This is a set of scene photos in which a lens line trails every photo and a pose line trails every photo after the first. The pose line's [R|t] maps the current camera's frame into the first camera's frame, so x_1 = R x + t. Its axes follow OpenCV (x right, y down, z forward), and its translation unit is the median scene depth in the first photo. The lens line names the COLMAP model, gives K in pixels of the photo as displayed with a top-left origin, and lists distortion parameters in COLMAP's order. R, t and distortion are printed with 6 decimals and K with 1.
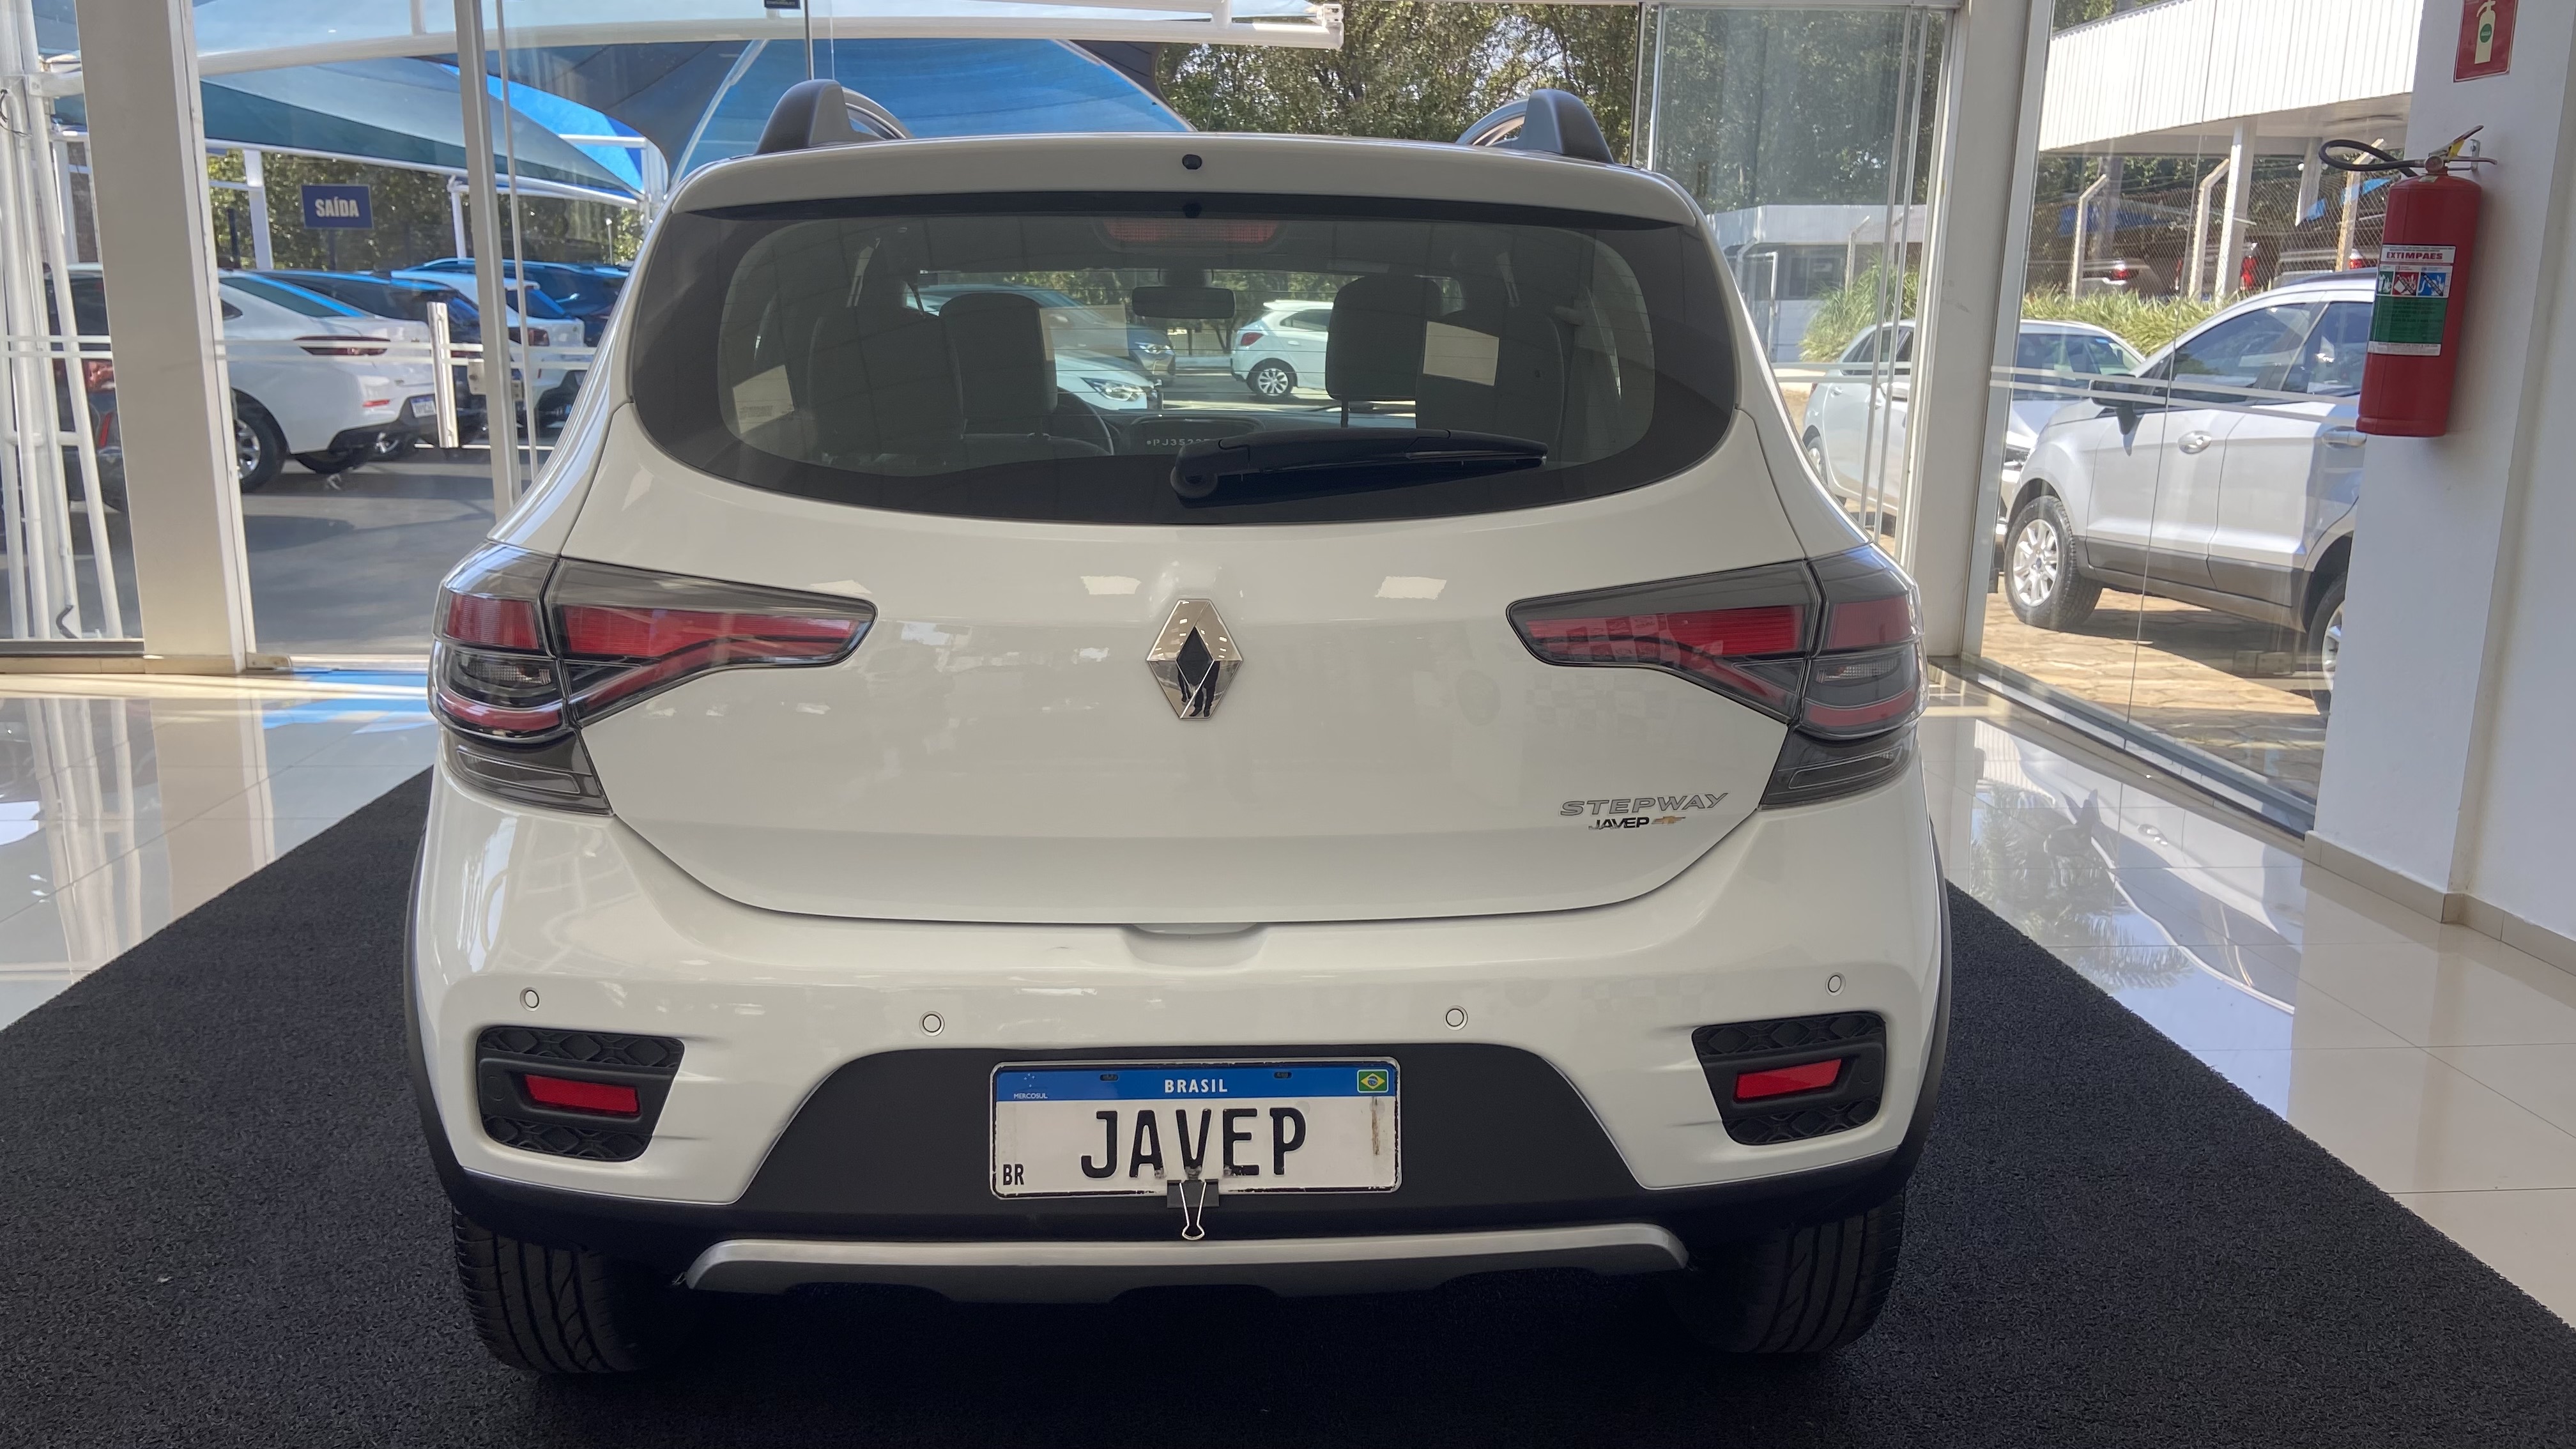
lens RADIAL K [[1967.6, 0, 1280.0], [0, 1967.6, 723.1], [0, 0, 1]] dist [0.048622, -0.006798]
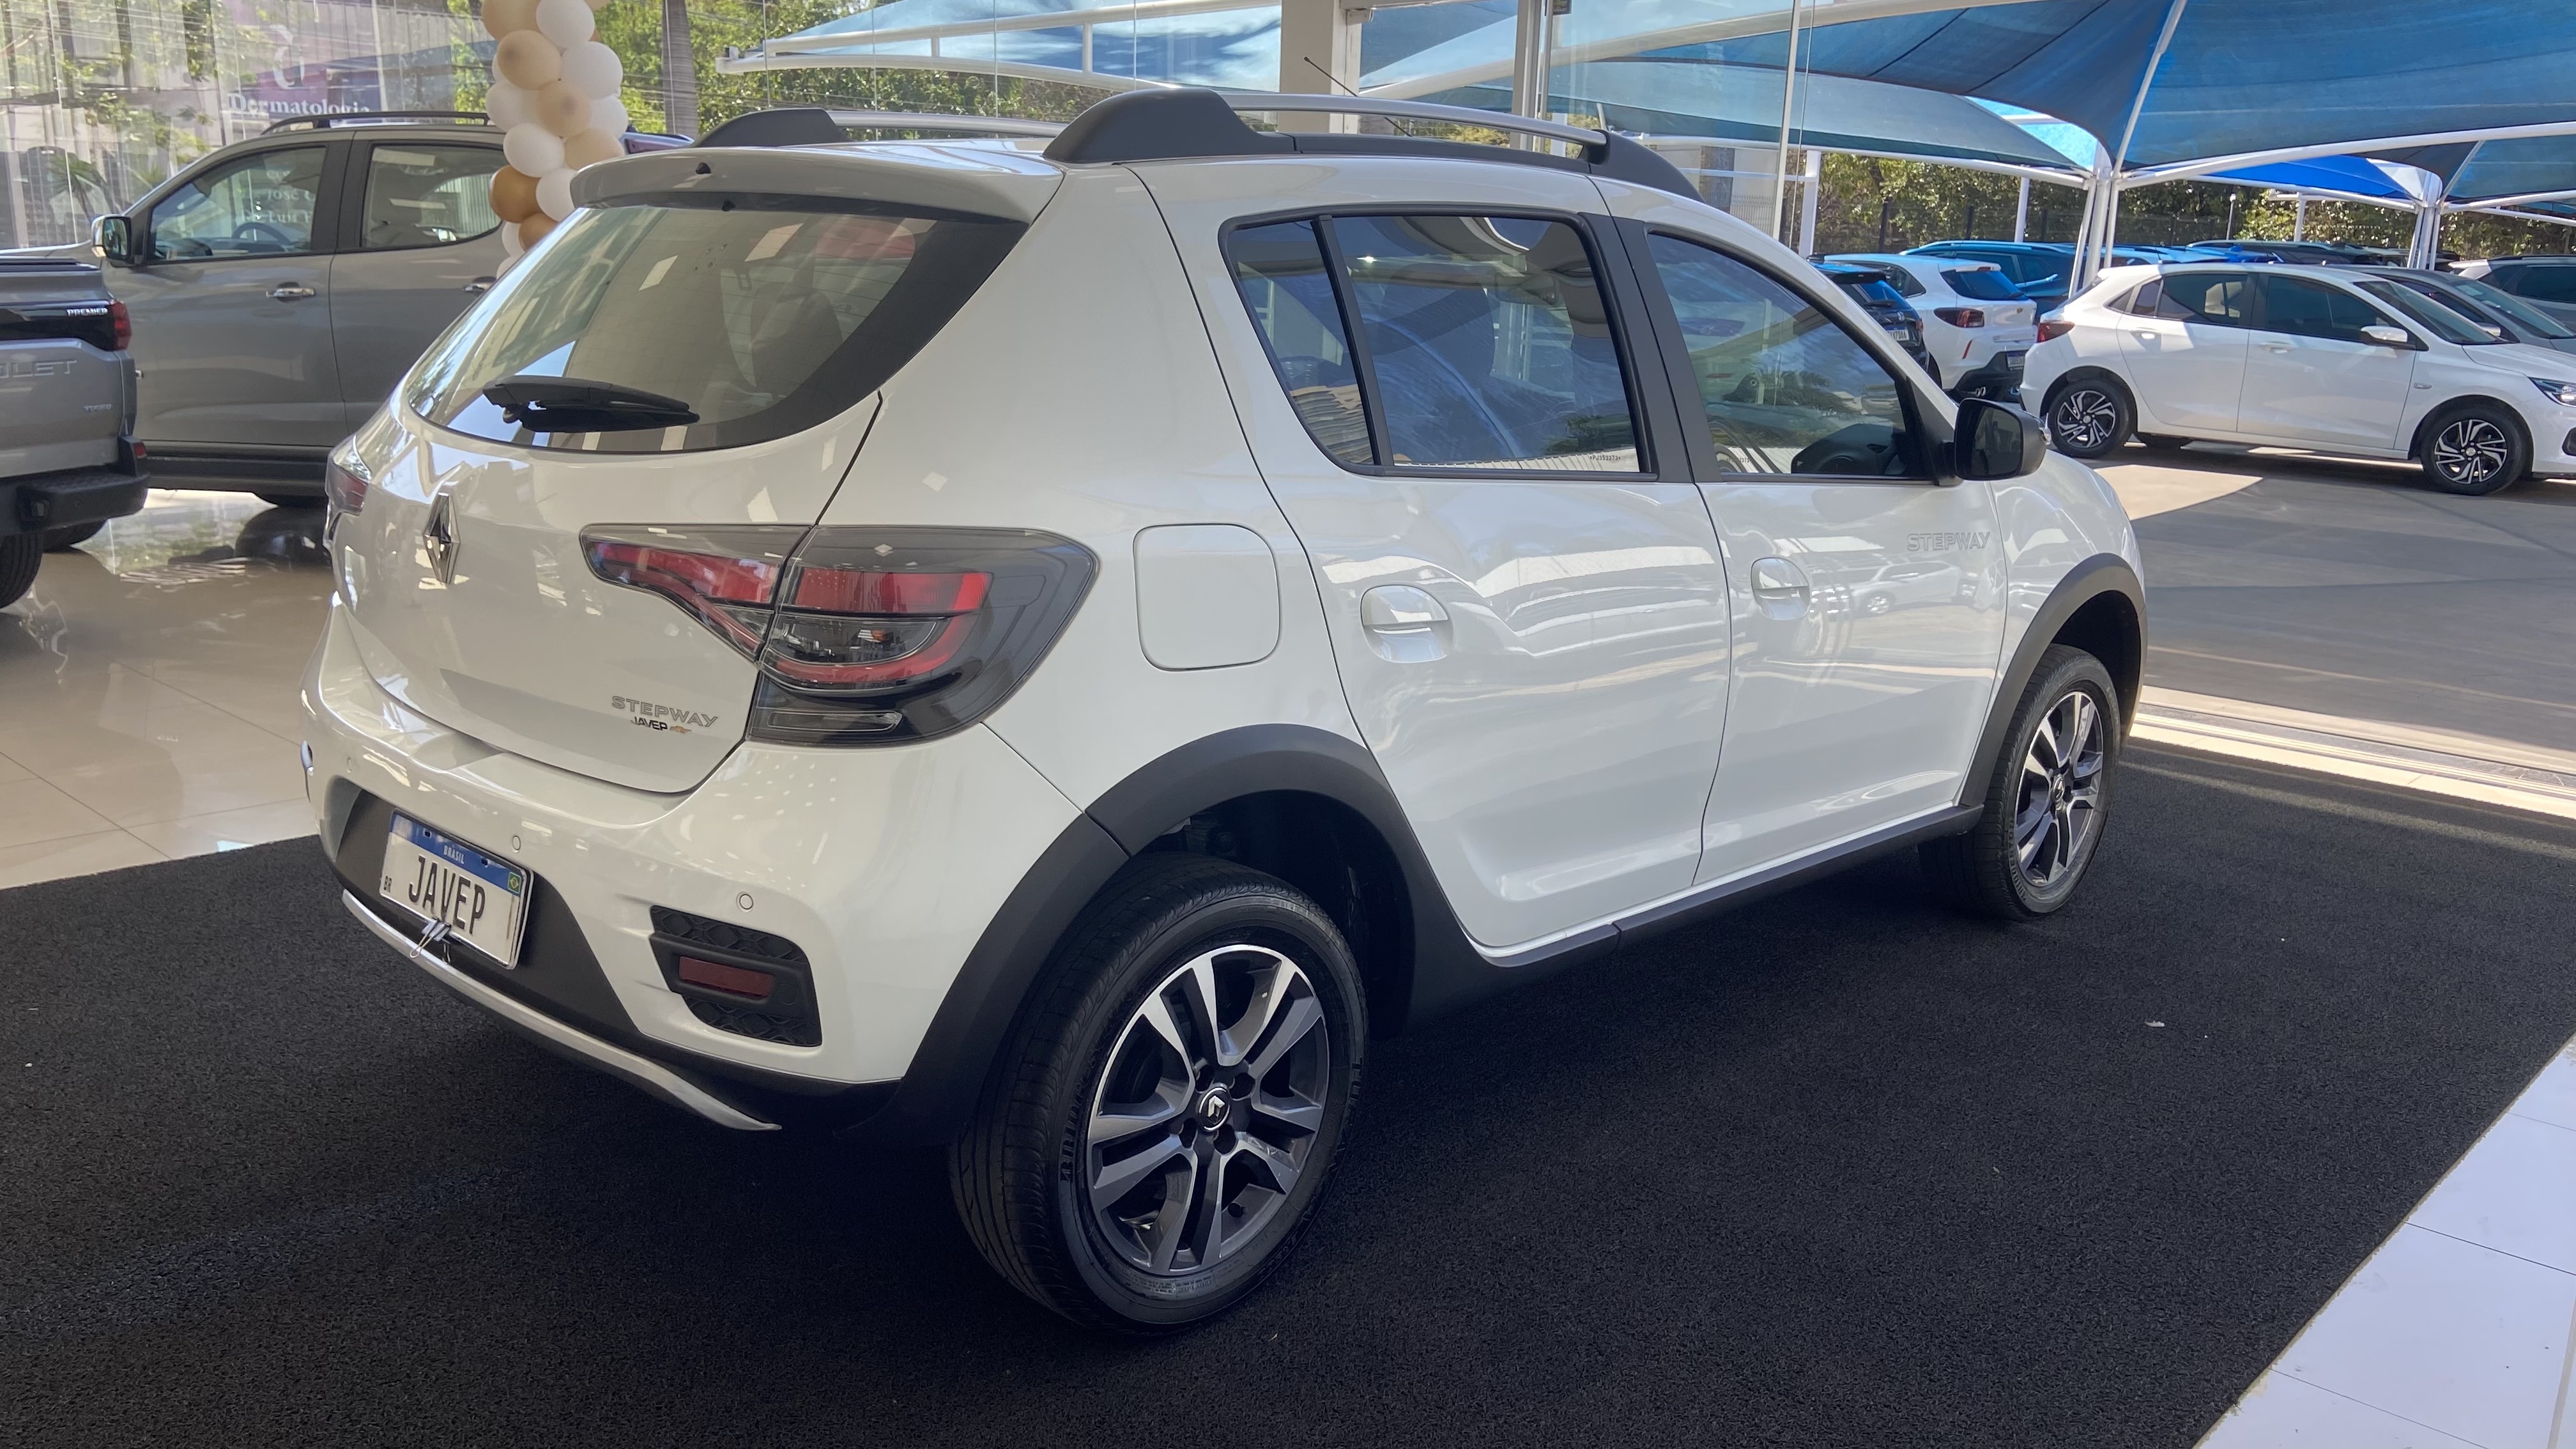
lens RADIAL K [[1967.6, 0, 1284.0], [0, 1967.6, 724.5], [0, 0, 1]] dist [0.048622, -0.006798]
pose [[0.687726, 0.174231, -0.704753, 1.282805], [-0.167097, 0.982699, 0.079886, -0.109042], [0.706478, 0.062822, 0.704941, 0.423489]]
